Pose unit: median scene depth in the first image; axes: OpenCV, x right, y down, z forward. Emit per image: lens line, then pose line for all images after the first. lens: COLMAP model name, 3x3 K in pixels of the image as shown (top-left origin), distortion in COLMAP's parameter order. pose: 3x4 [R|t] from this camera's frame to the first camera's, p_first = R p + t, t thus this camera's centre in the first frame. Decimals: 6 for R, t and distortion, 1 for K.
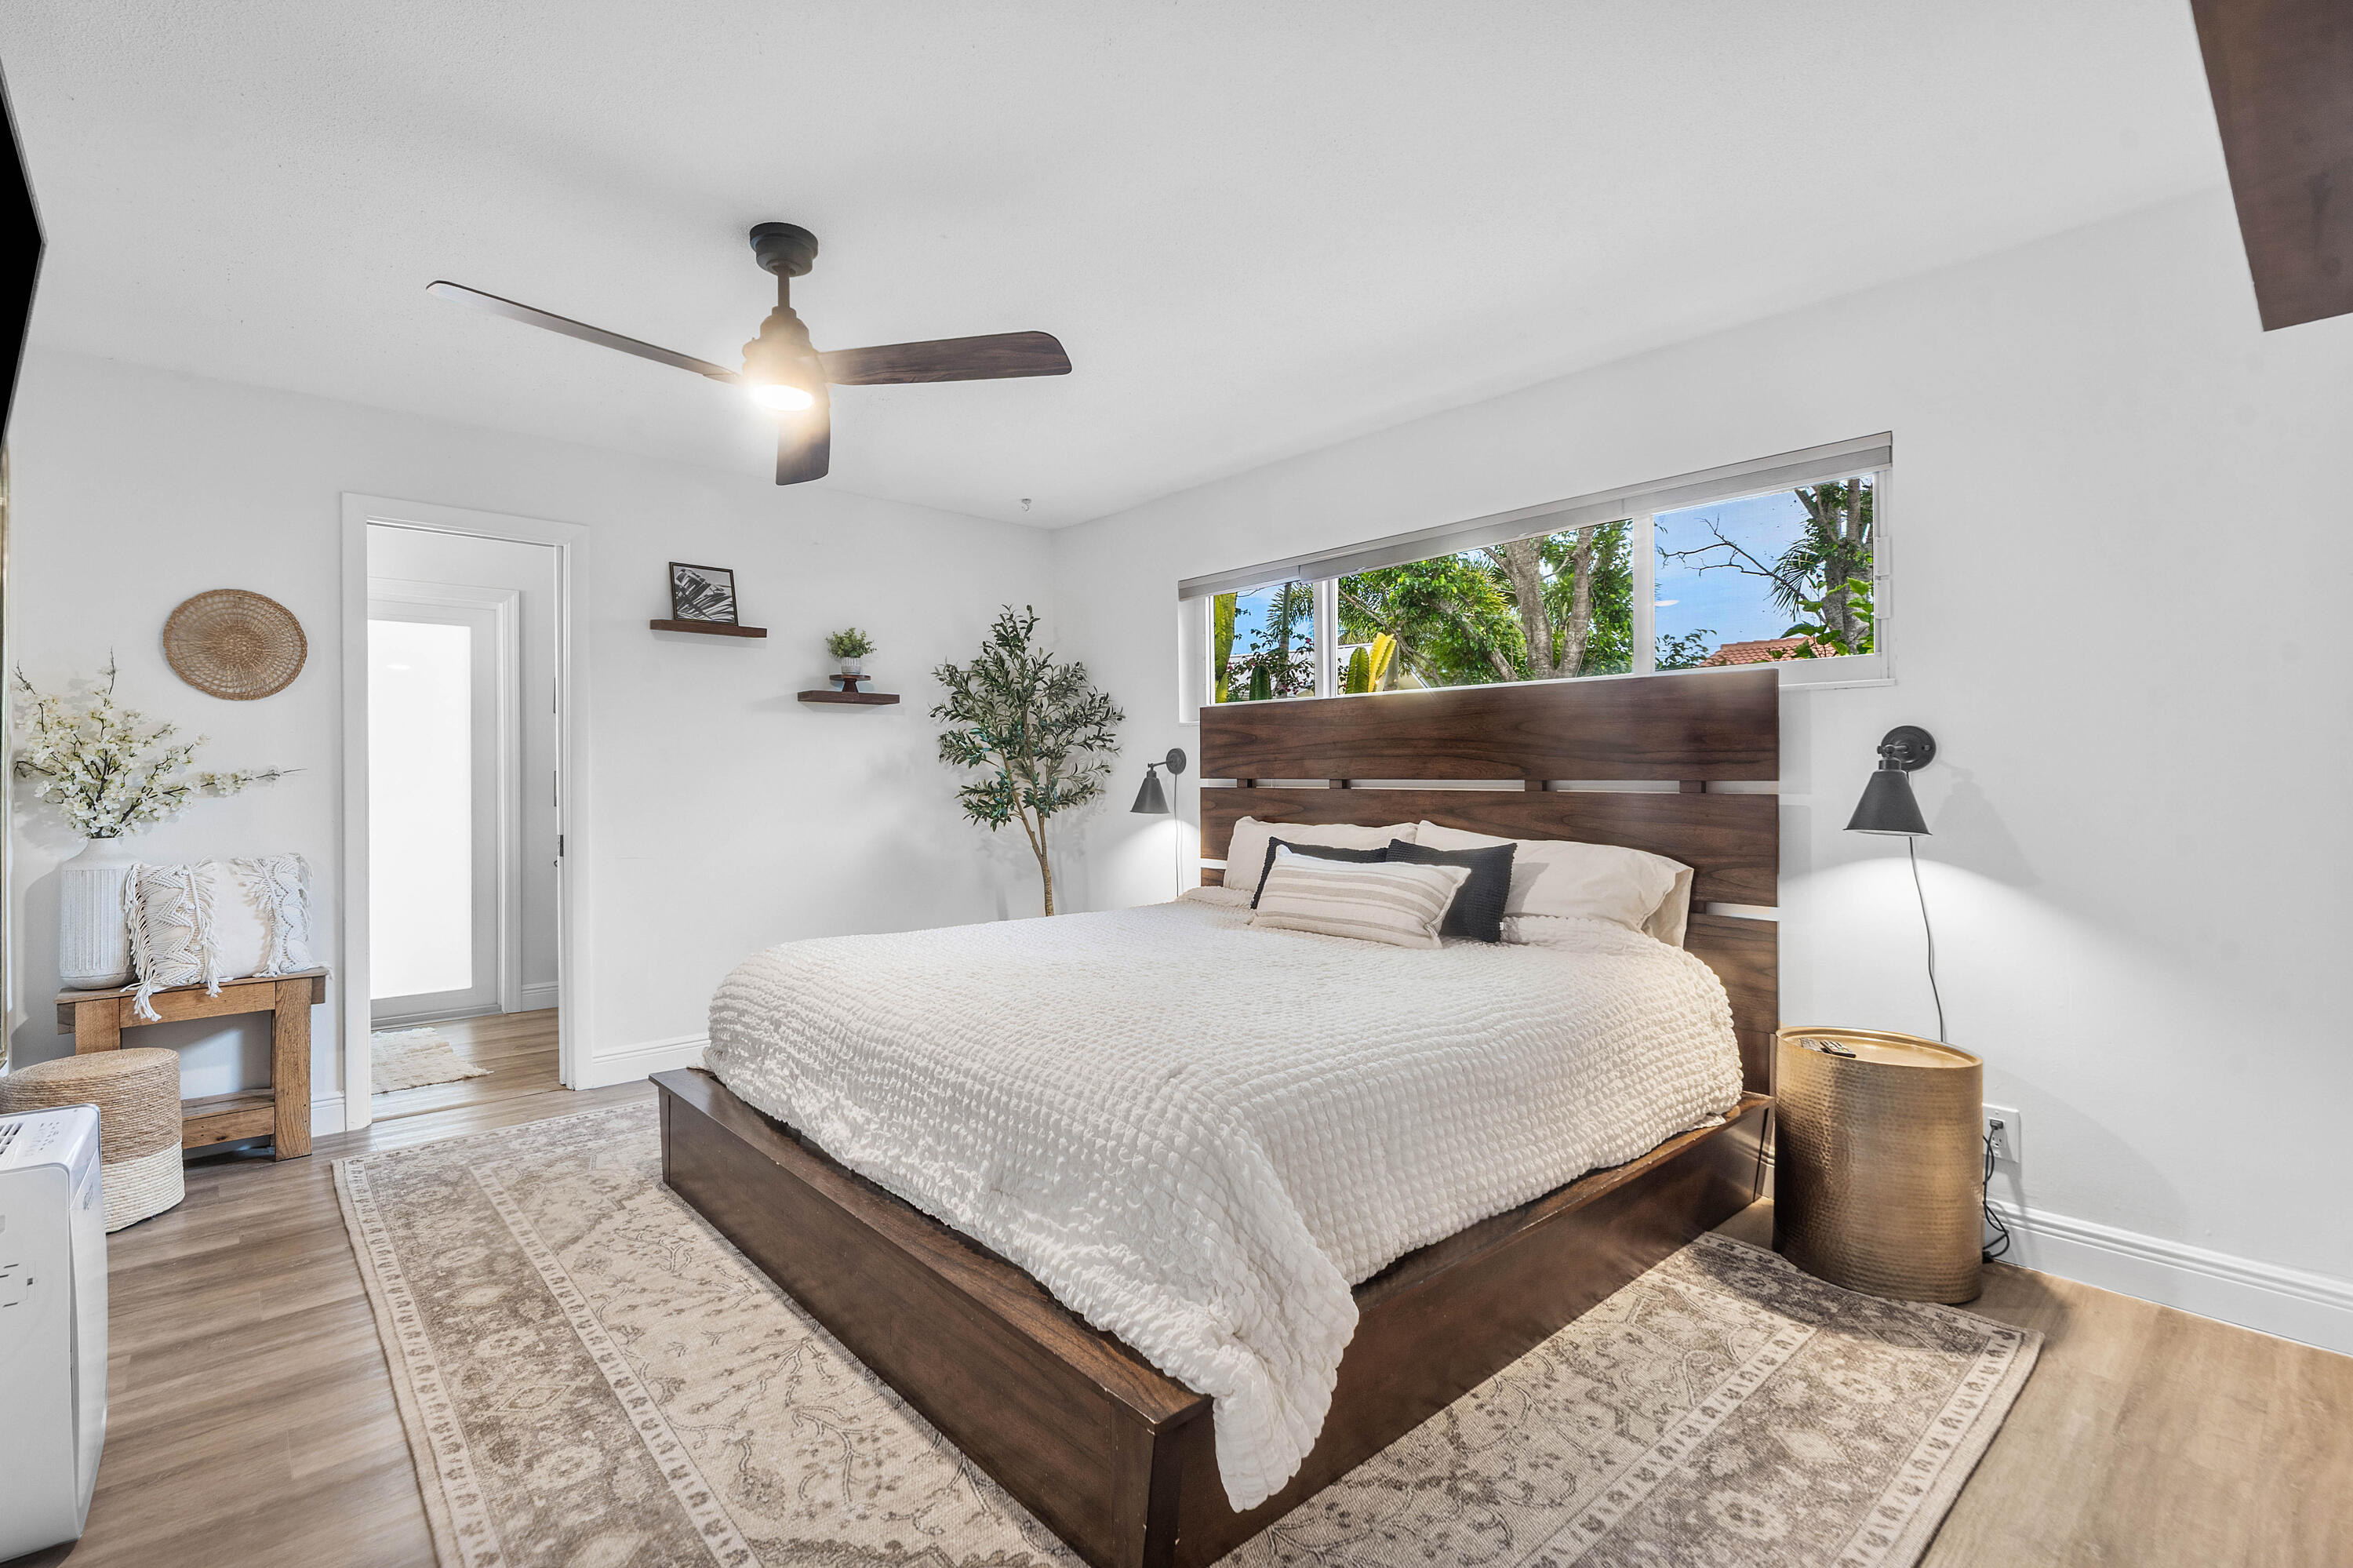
lens RADIAL K [[1046.3, 0, 1163.0], [0, 1046.3, 787.6], [0, 0, 1]] dist [-0.009059, 0.003349]
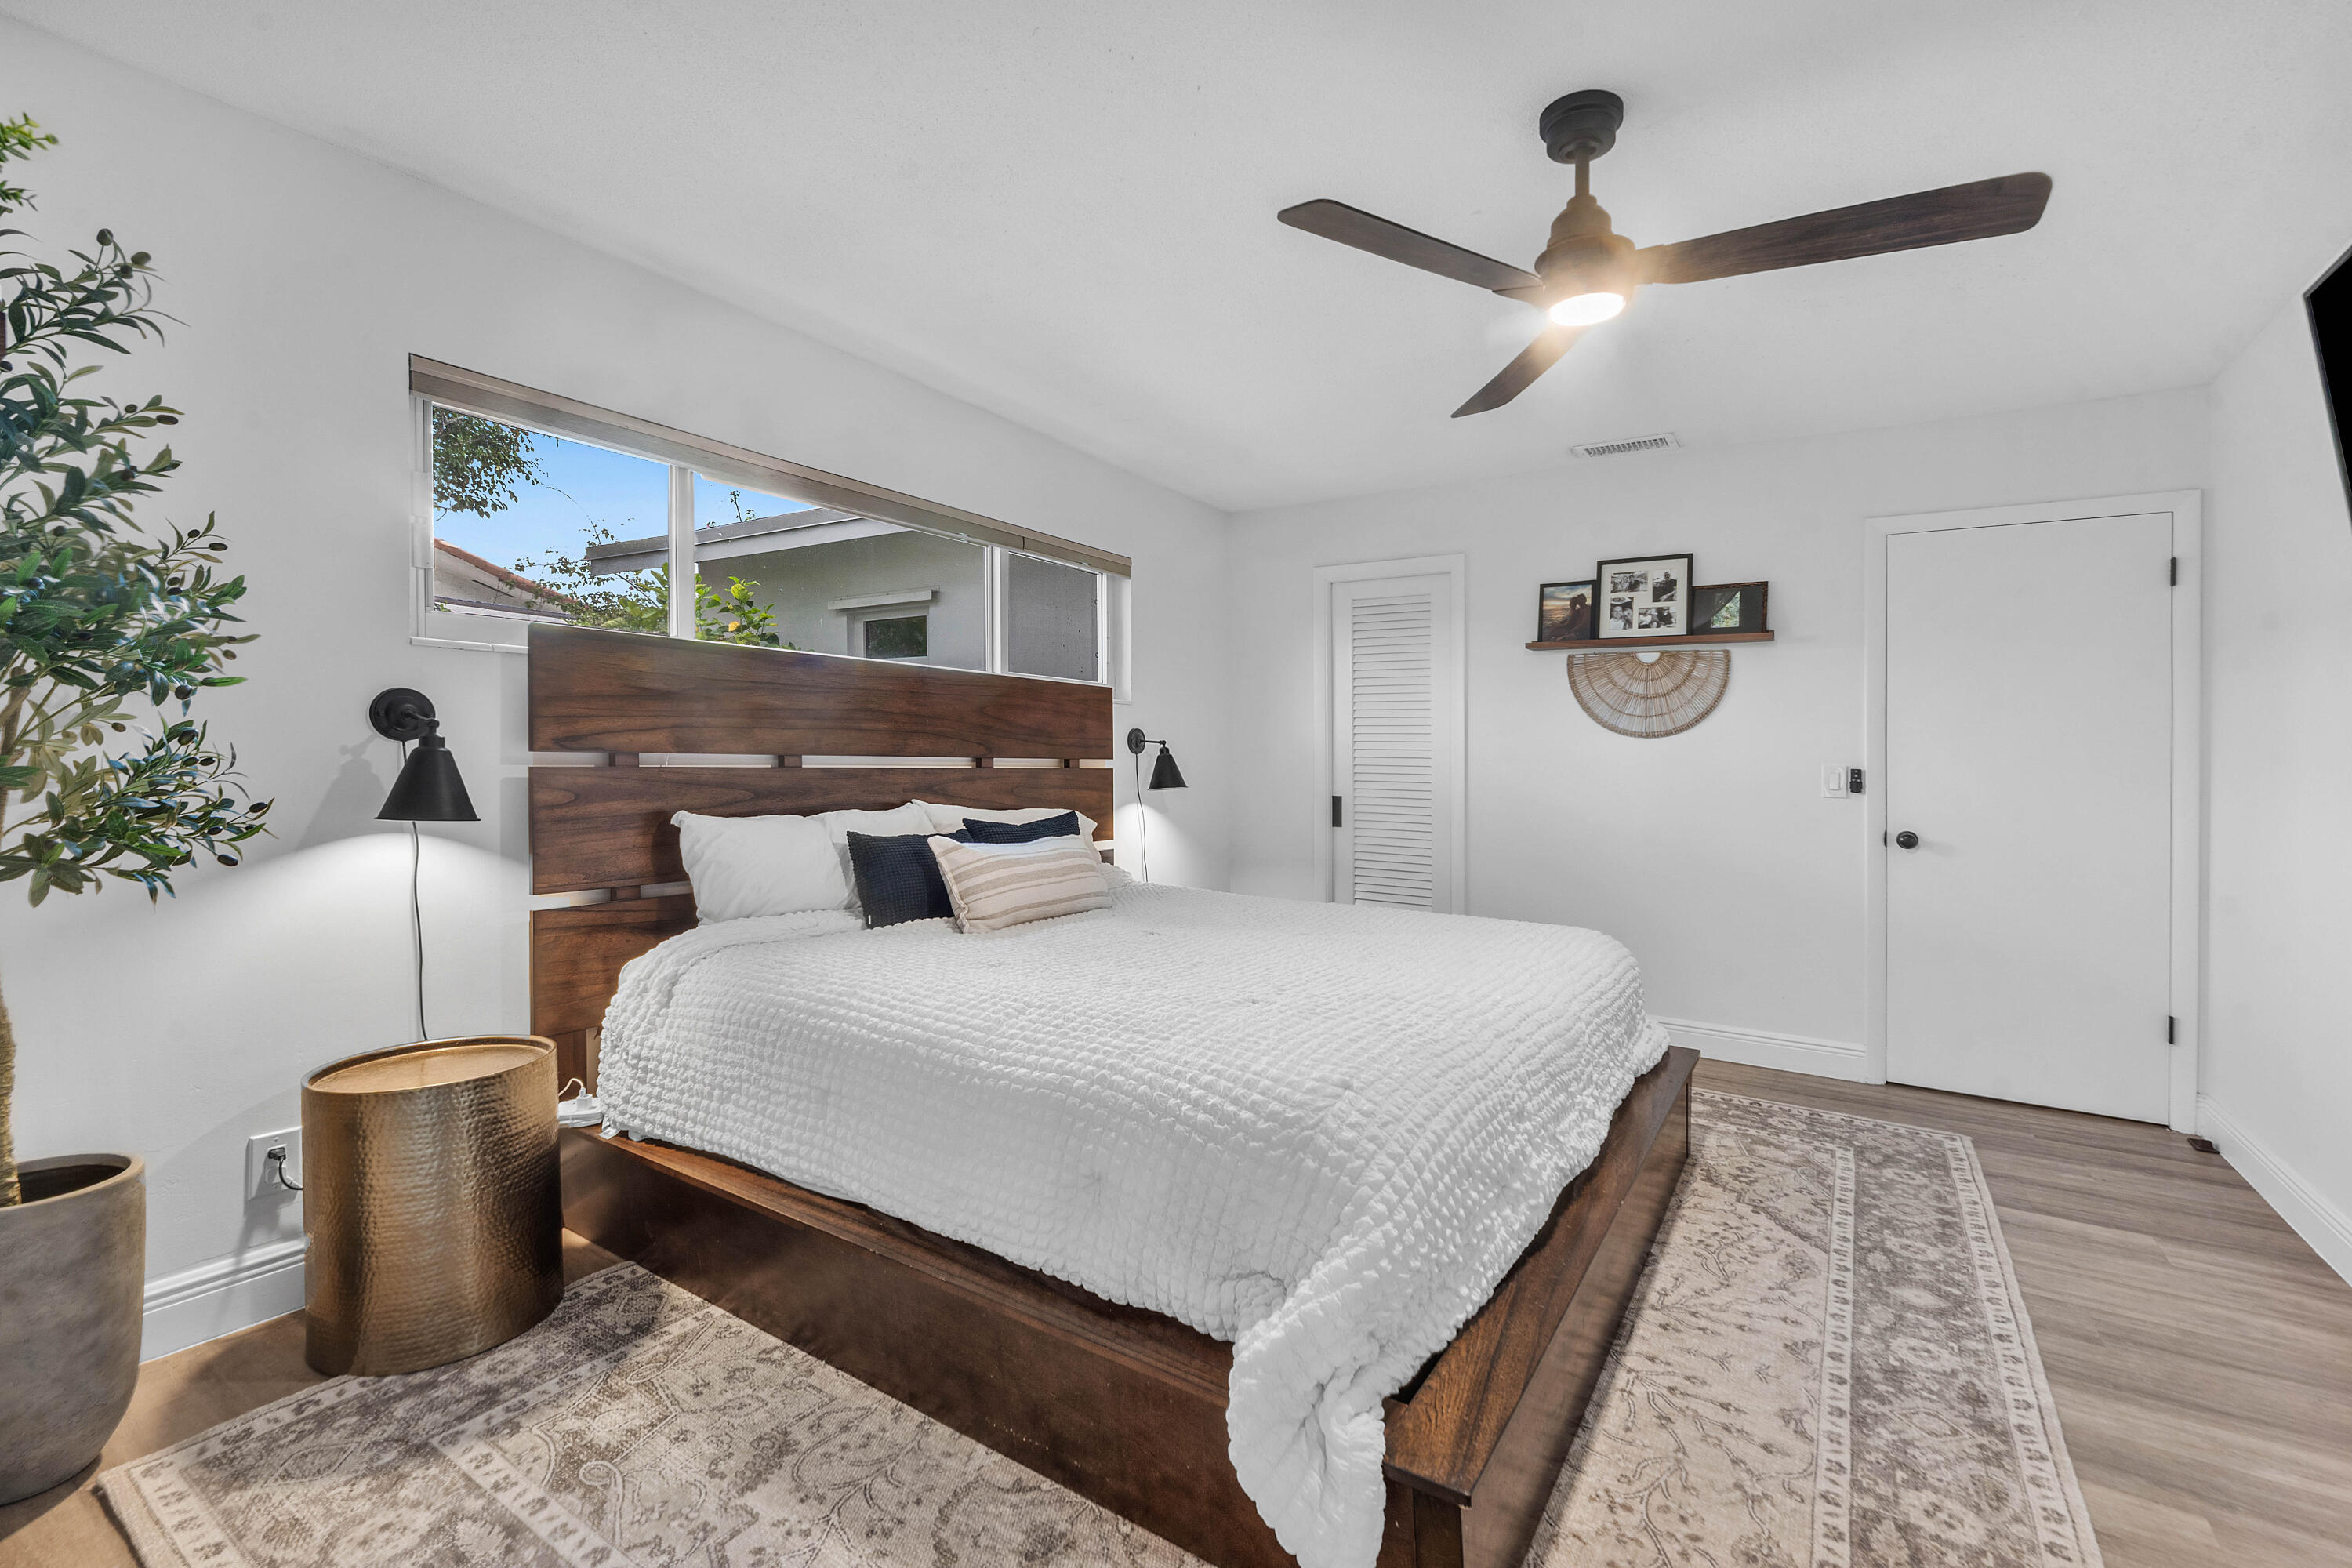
lens RADIAL K [[1045.8, 0, 1162.2], [0, 1045.8, 769.3], [0, 0, 1]] dist [-0.009059, 0.003349]
pose [[-0.255269, -0.009881, 0.966820, -1.266382], [0.000153, 0.999947, 0.010260, -0.010549], [-0.966870, 0.002767, -0.255254, 1.819591]]
